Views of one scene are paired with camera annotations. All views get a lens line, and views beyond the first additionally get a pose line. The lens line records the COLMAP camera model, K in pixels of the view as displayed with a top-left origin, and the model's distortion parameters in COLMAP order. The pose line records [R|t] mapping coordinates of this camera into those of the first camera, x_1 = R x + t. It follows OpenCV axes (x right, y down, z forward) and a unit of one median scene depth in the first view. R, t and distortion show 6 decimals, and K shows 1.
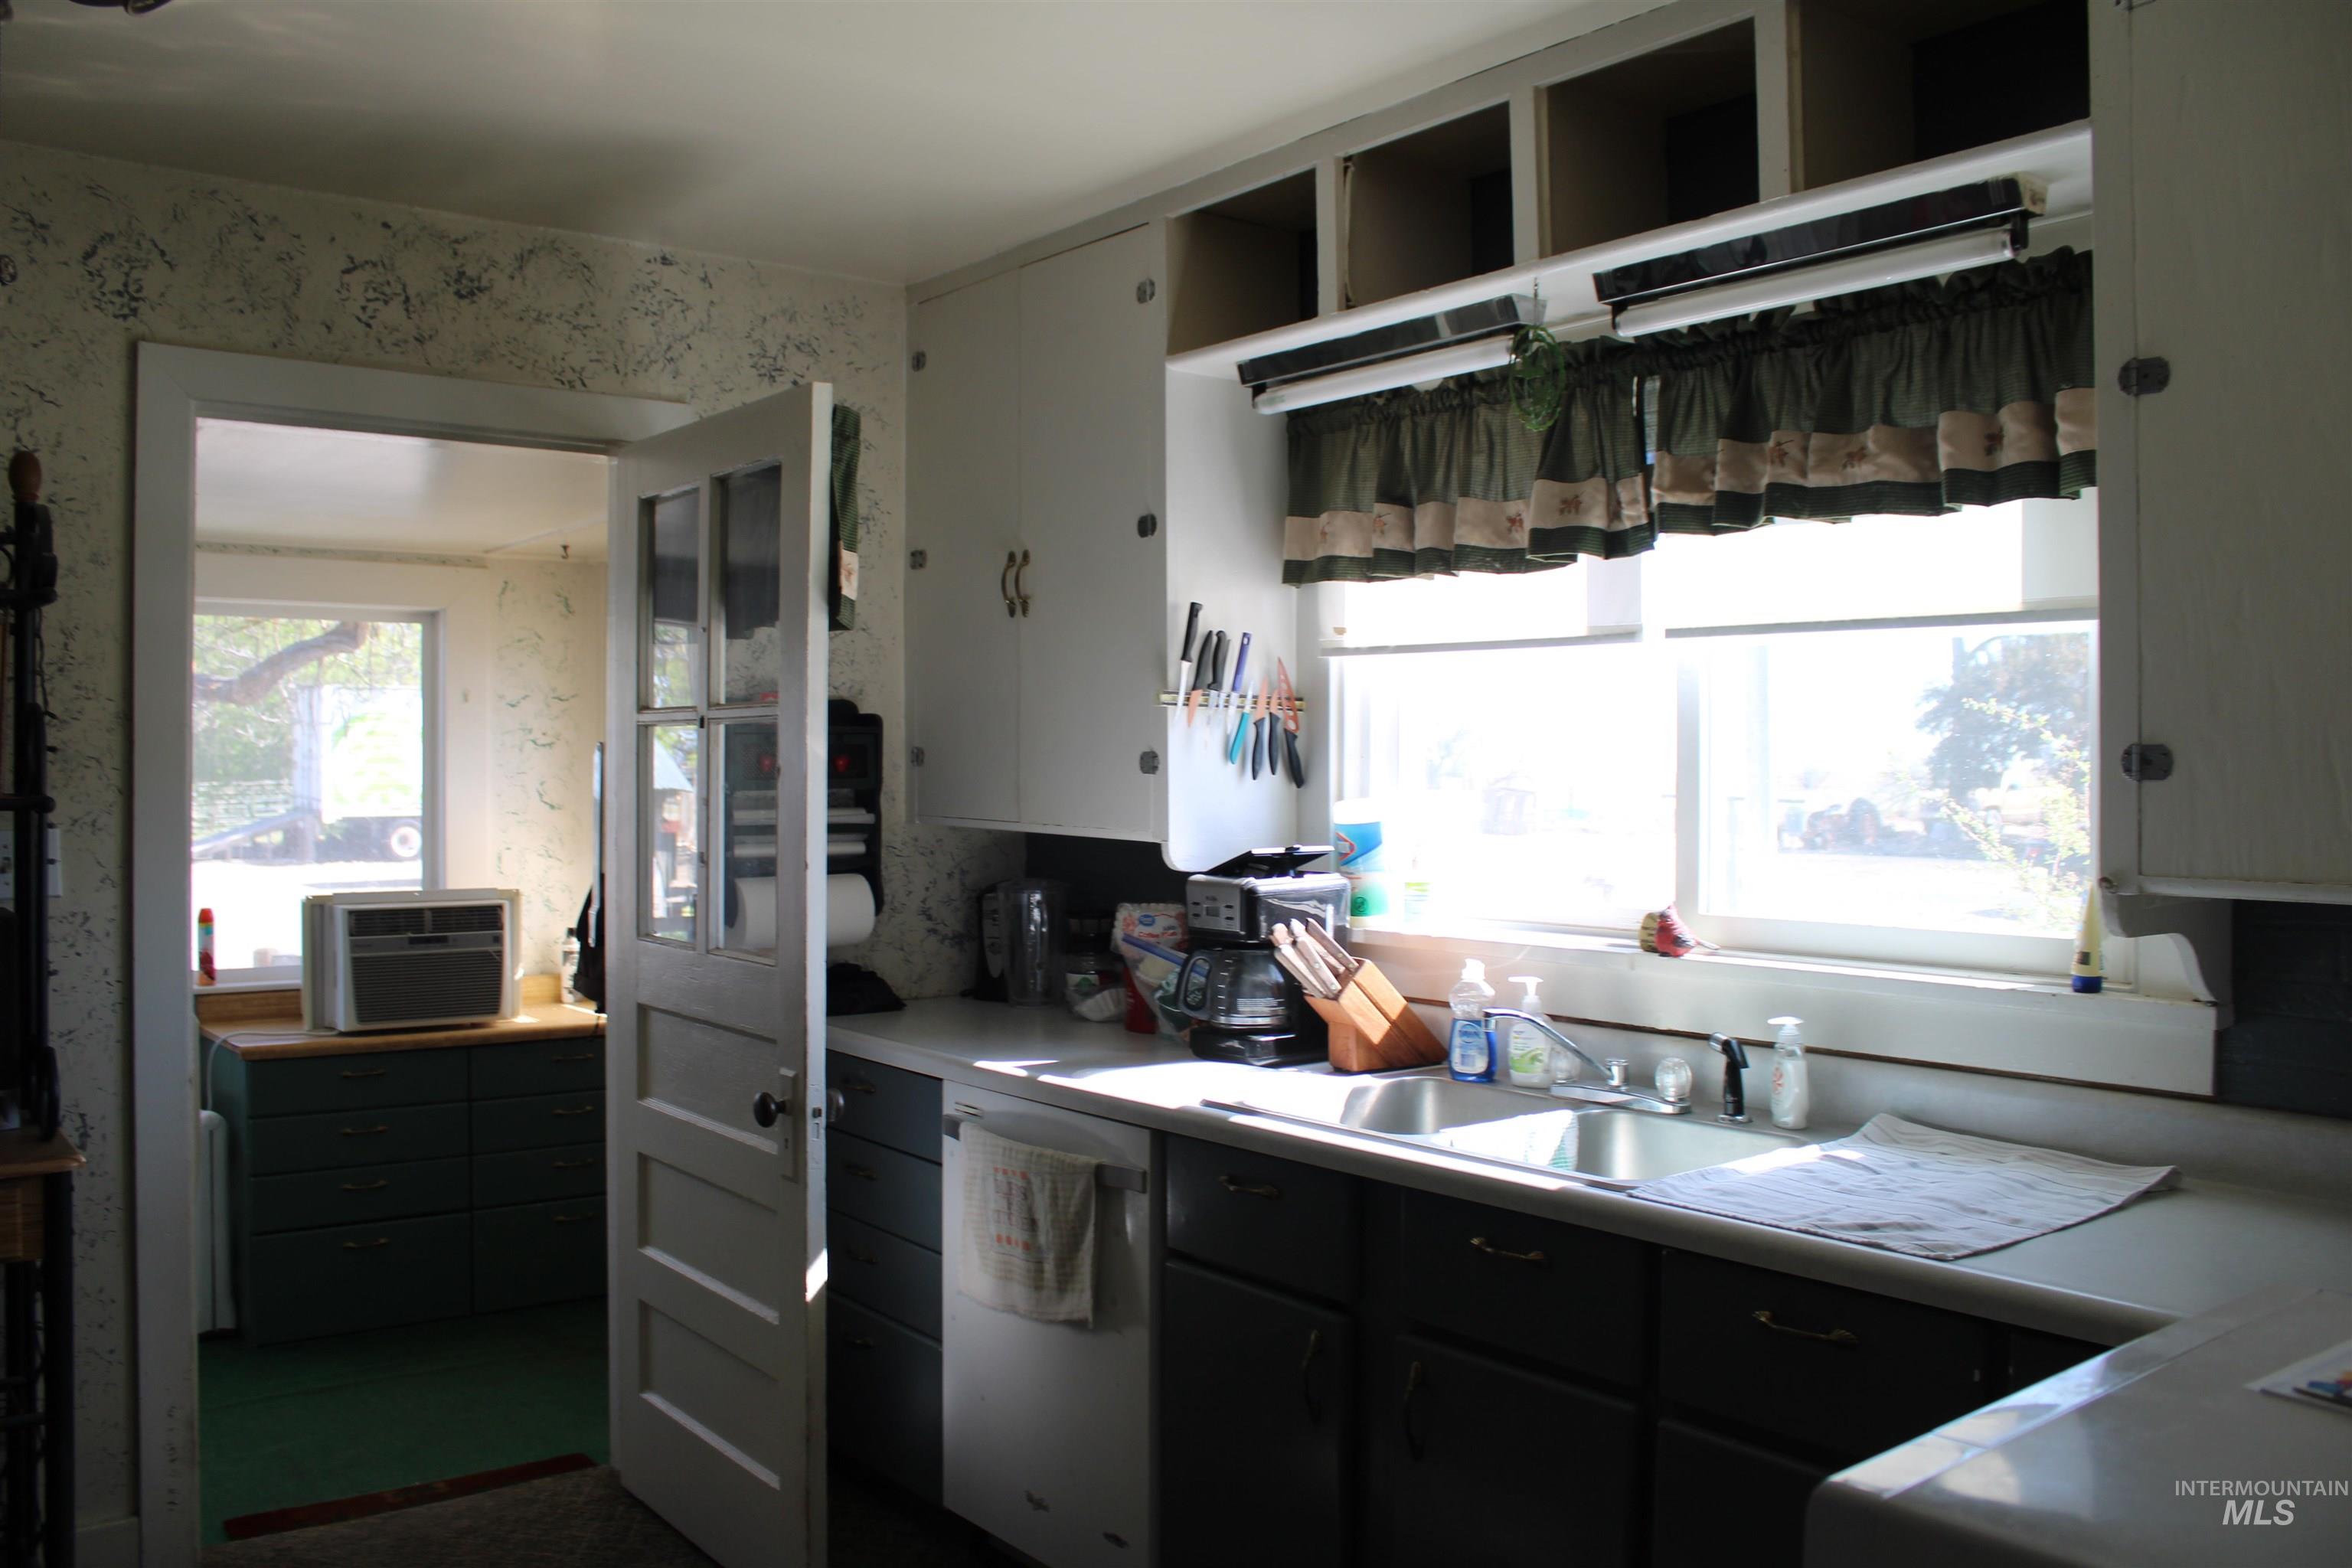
lens RADIAL K [[1943.0, 0, 1170.8], [0, 1943.0, 788.9], [0, 0, 1]] dist [-0.157391, 0.133086]
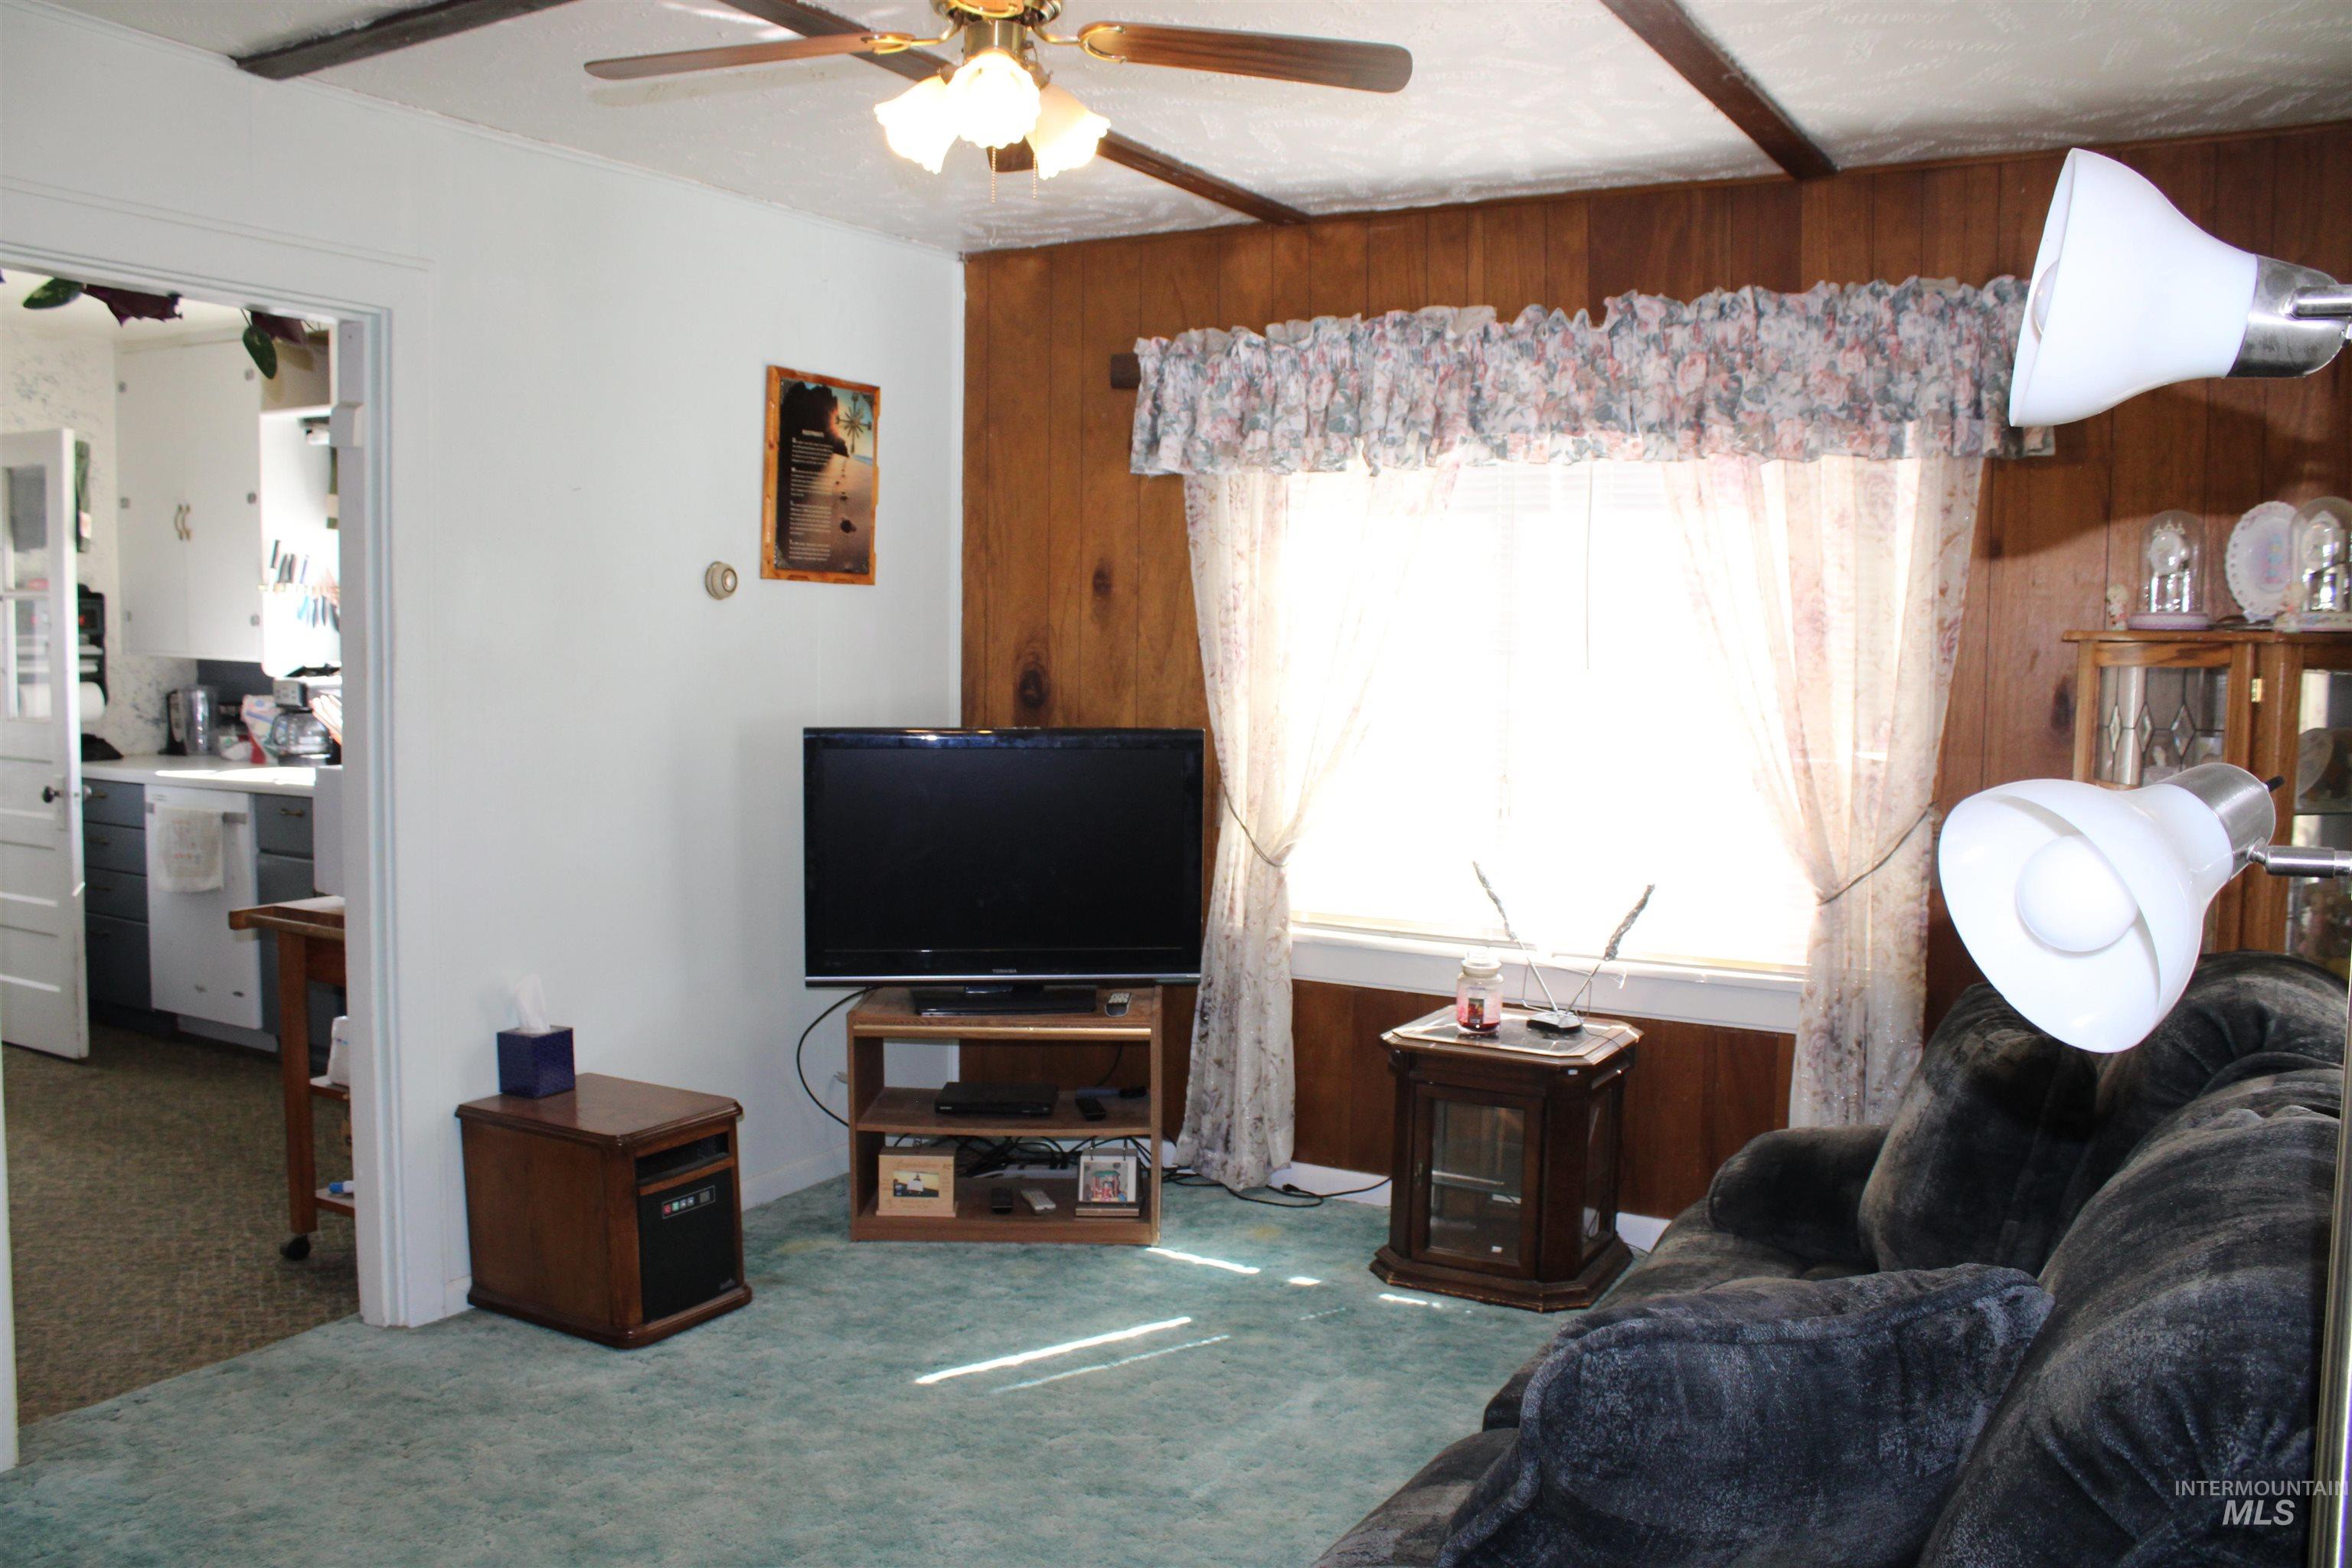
lens RADIAL K [[1943.0, 0, 1168.4], [0, 1943.0, 782.1], [0, 0, 1]] dist [-0.157391, 0.133086]
pose [[0.931773, -0.021172, 0.362422, 0.151631], [-0.005764, 0.997309, 0.073081, 0.004638], [-0.362994, -0.070184, 0.929144, -1.081639]]
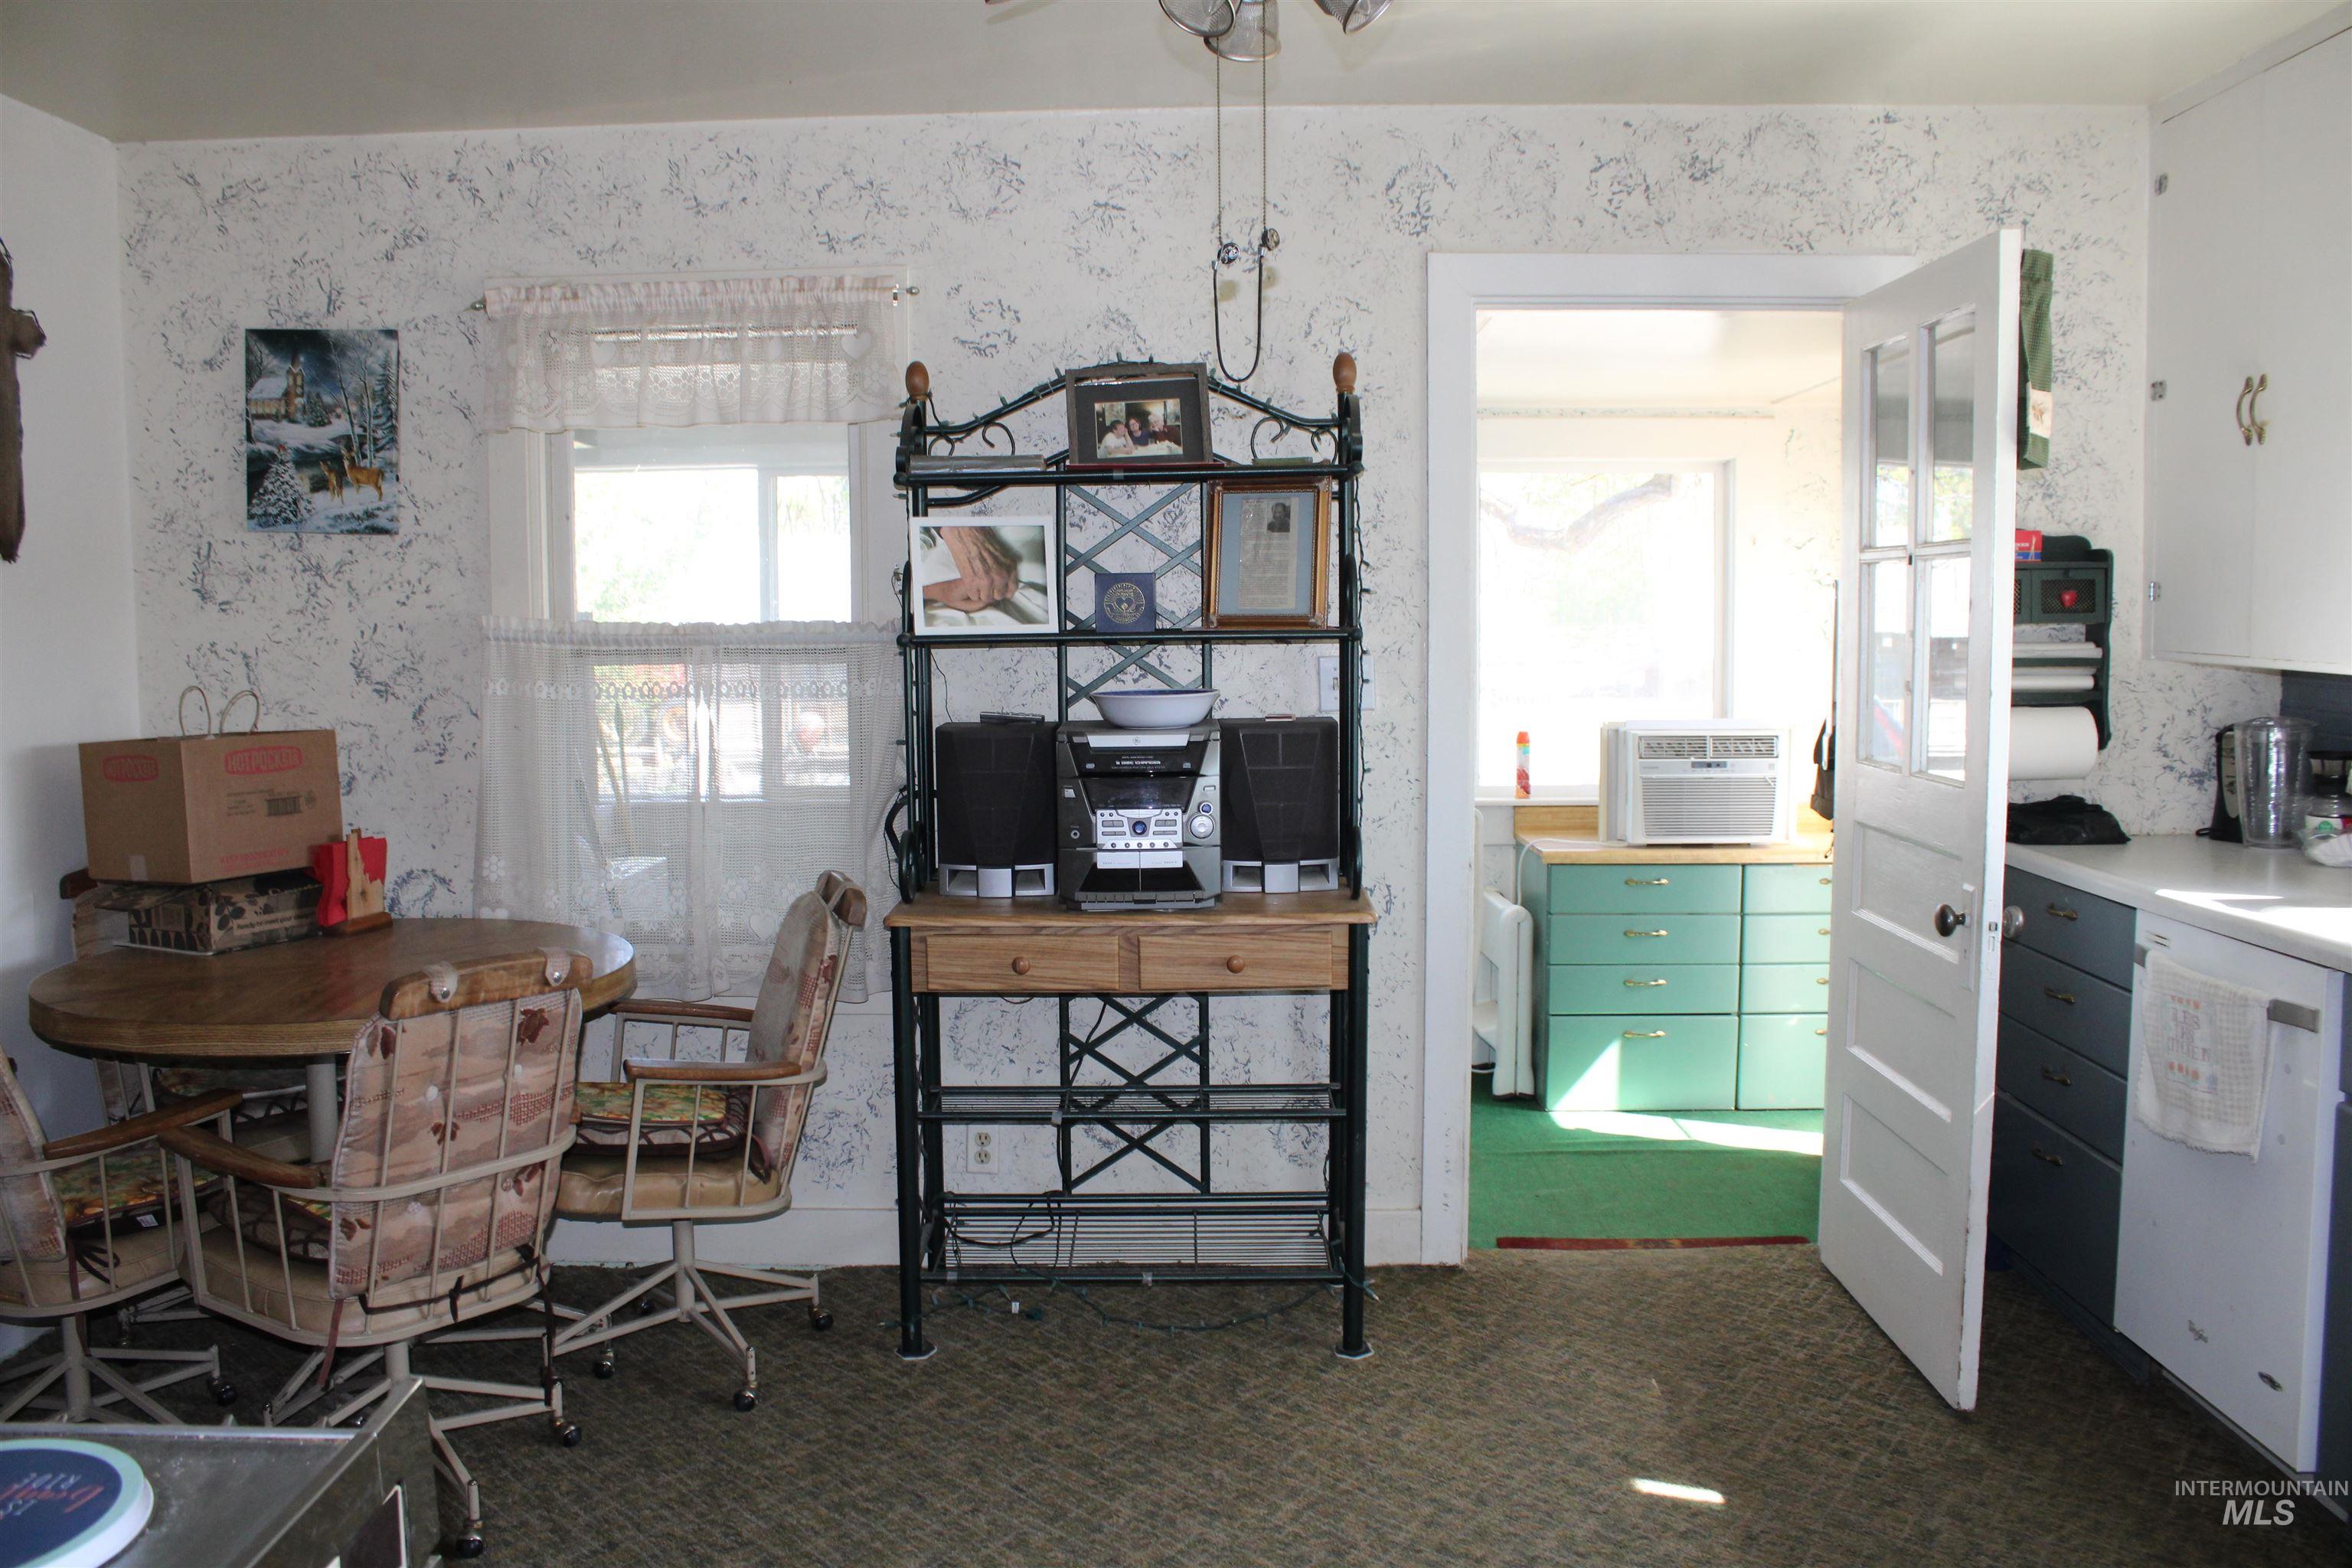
lens RADIAL K [[1943.0, 0, 1155.4], [0, 1943.0, 784.6], [0, 0, 1]] dist [-0.157391, 0.133086]
pose [[0.770983, 0.045903, -0.635199, 0.104487], [0.004755, 0.996956, 0.077816, 0.005696], [0.636838, -0.063015, 0.768418, -0.080065]]
